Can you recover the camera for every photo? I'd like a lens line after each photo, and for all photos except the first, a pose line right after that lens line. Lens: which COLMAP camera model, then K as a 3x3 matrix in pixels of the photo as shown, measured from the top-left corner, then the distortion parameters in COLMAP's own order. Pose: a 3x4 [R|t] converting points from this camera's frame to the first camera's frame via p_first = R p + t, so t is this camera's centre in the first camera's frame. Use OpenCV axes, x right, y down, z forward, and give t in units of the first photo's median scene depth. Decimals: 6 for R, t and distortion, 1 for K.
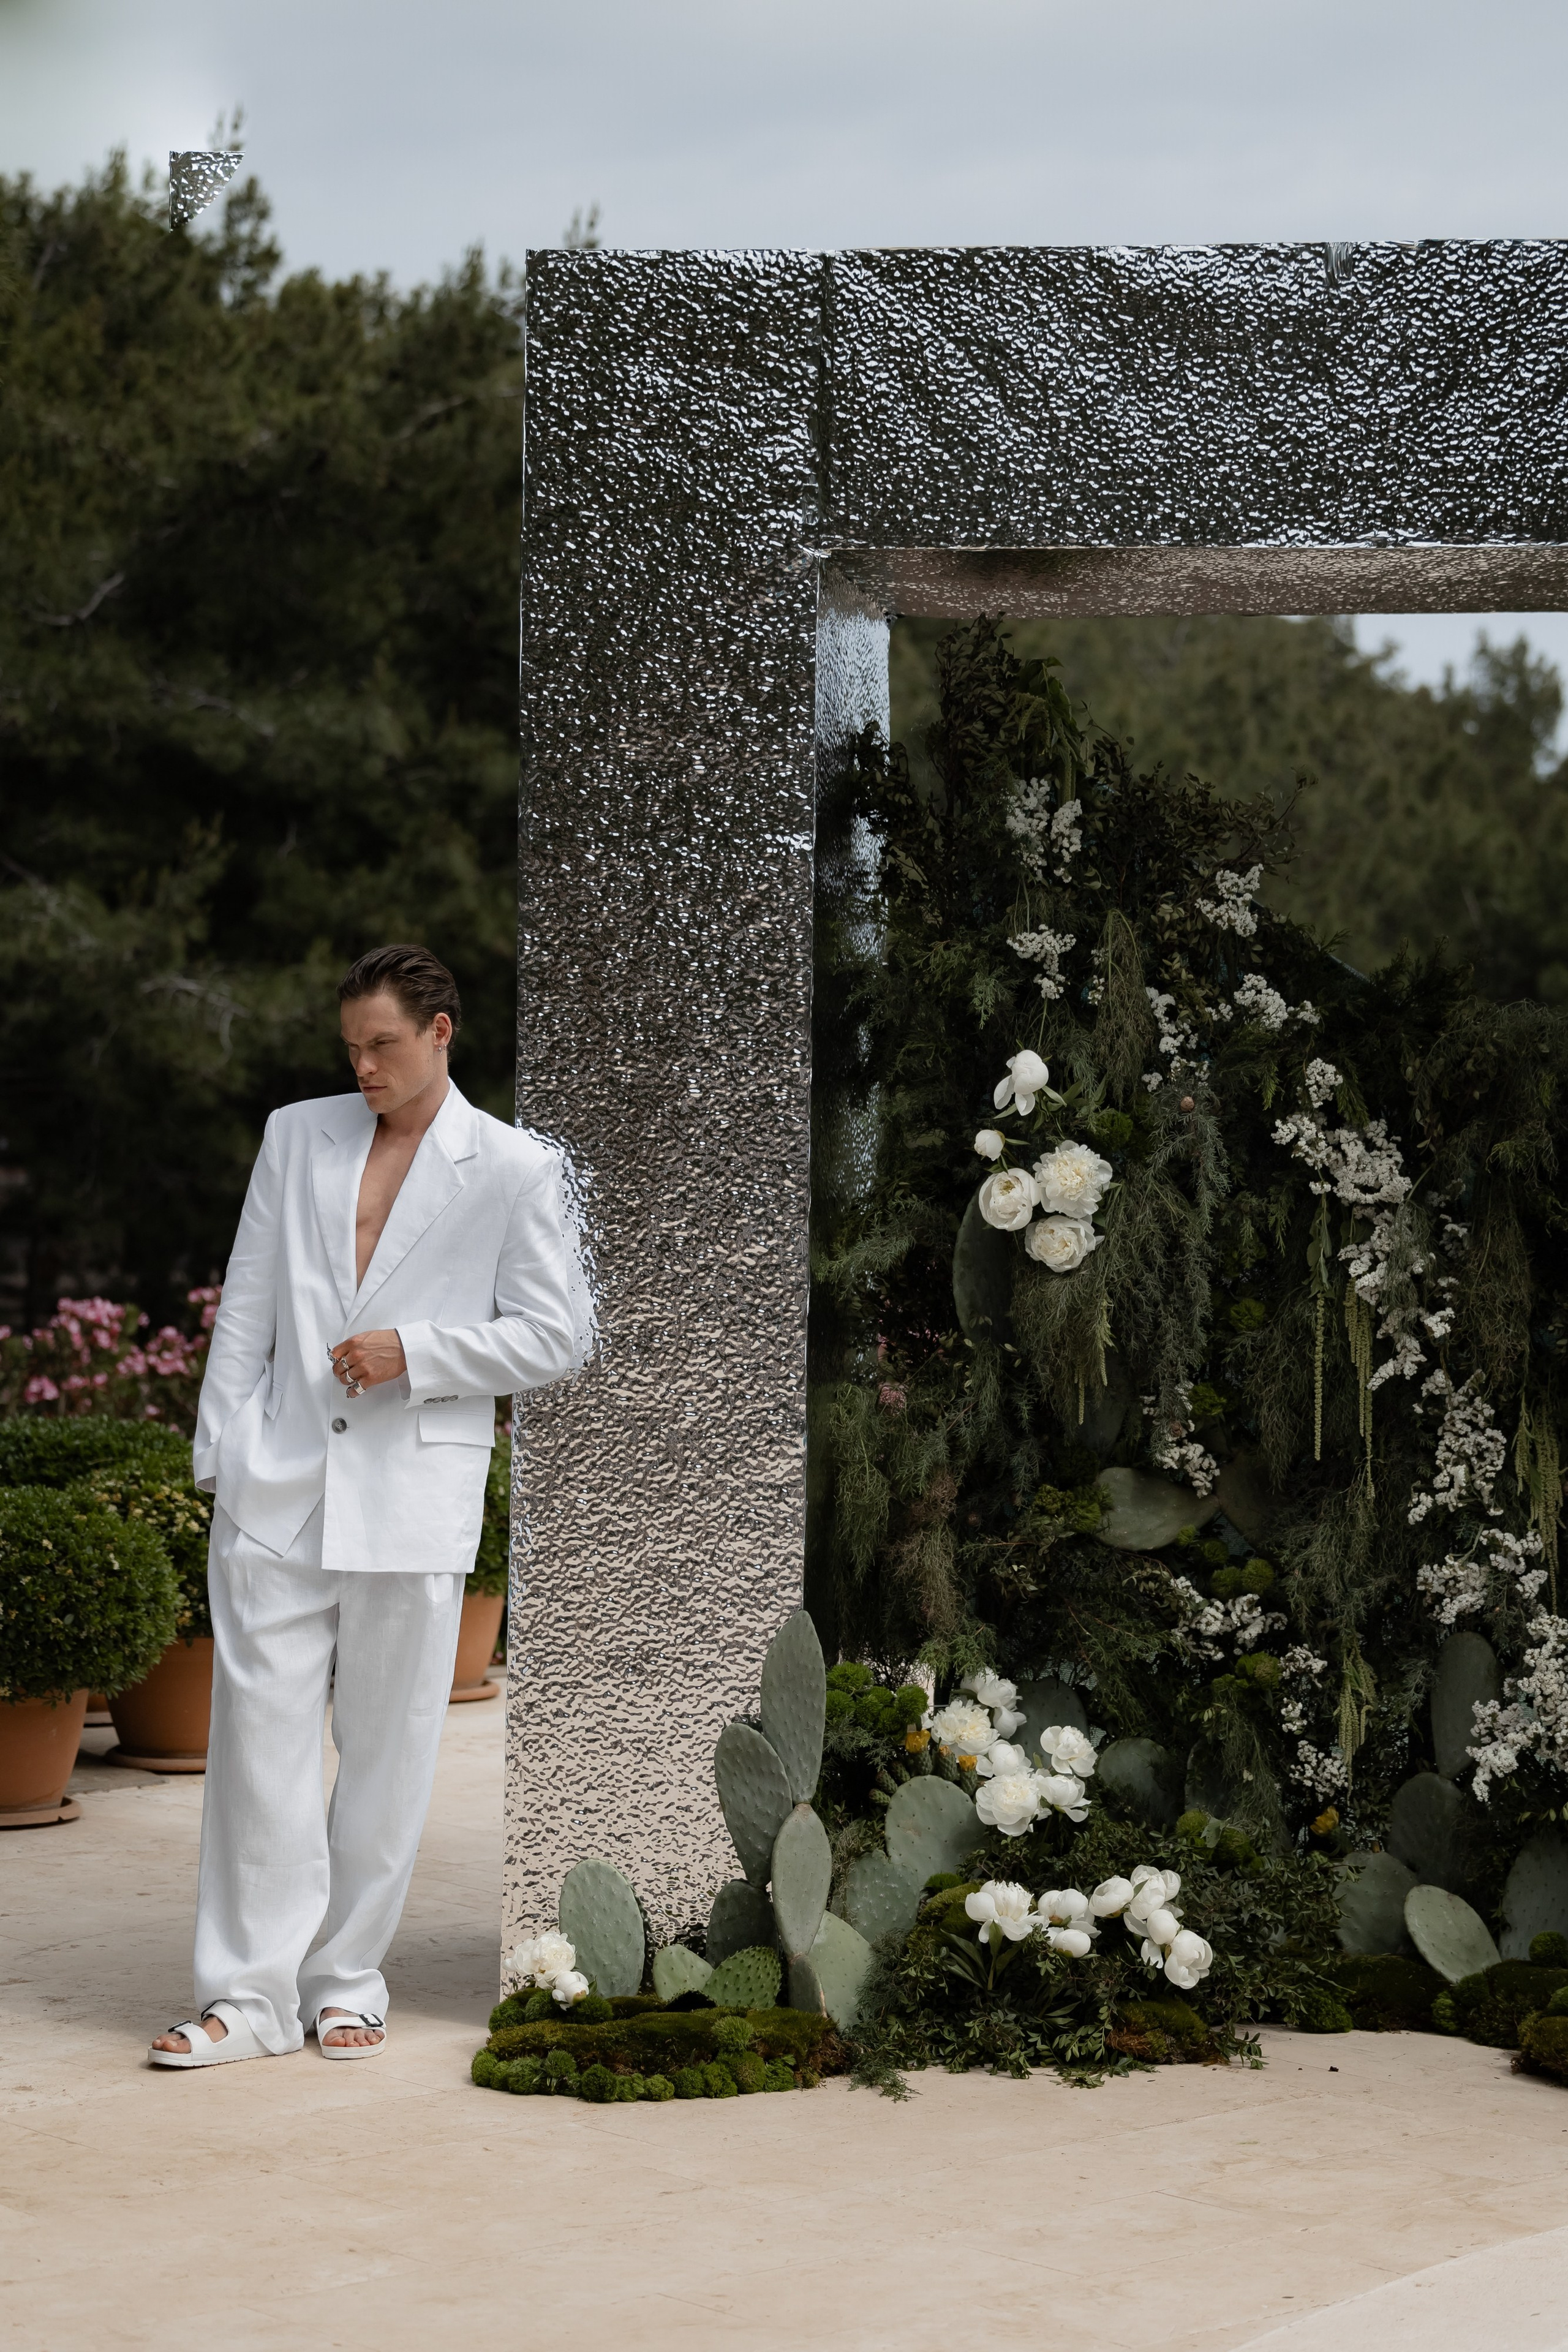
lens RADIAL K [[4780.8, 0, 795.4], [0, 4780.8, 1087.6], [0, 0, 1]] dist [-0.019848, 0.004761]
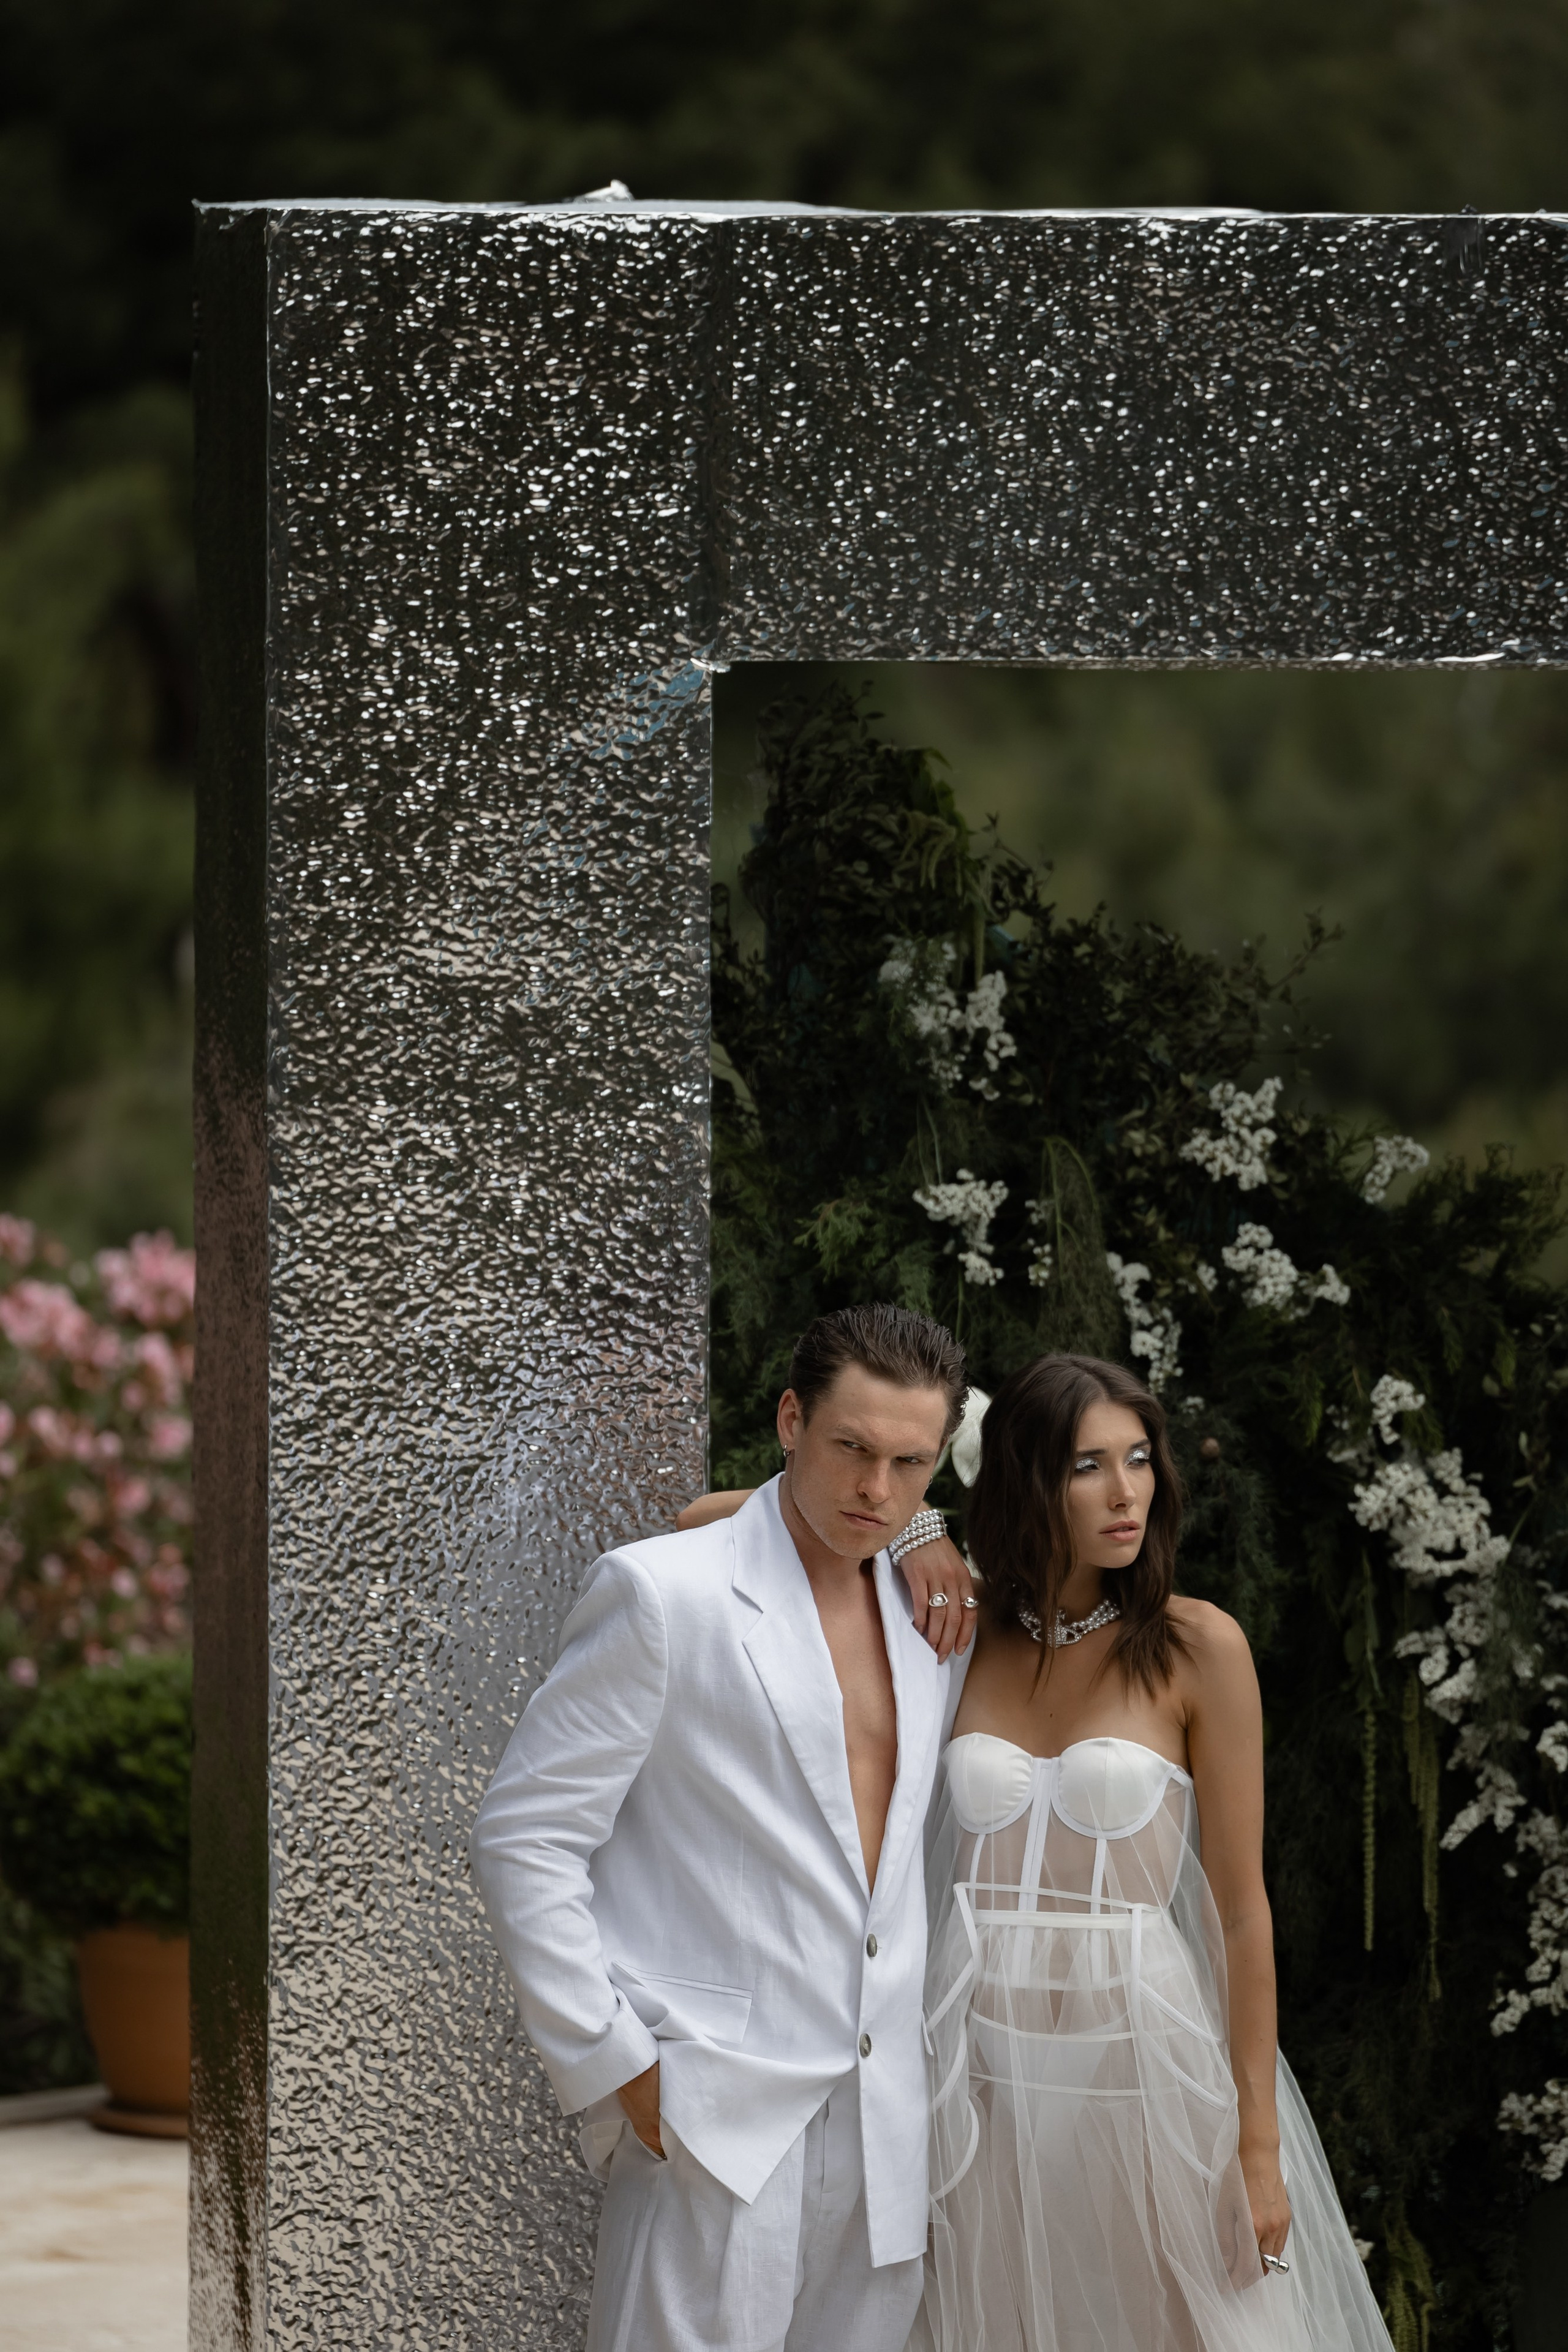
lens RADIAL K [[13141.0, 0, 784.0], [0, 13141.0, 1176.0], [0, 0, 1]] dist [-0.046784, 11.582952]
pose [[0.965173, -0.028393, 0.260069, -0.450769], [0.007624, 0.996724, 0.080521, -0.181608], [-0.261503, -0.075733, 0.962227, -0.760835]]
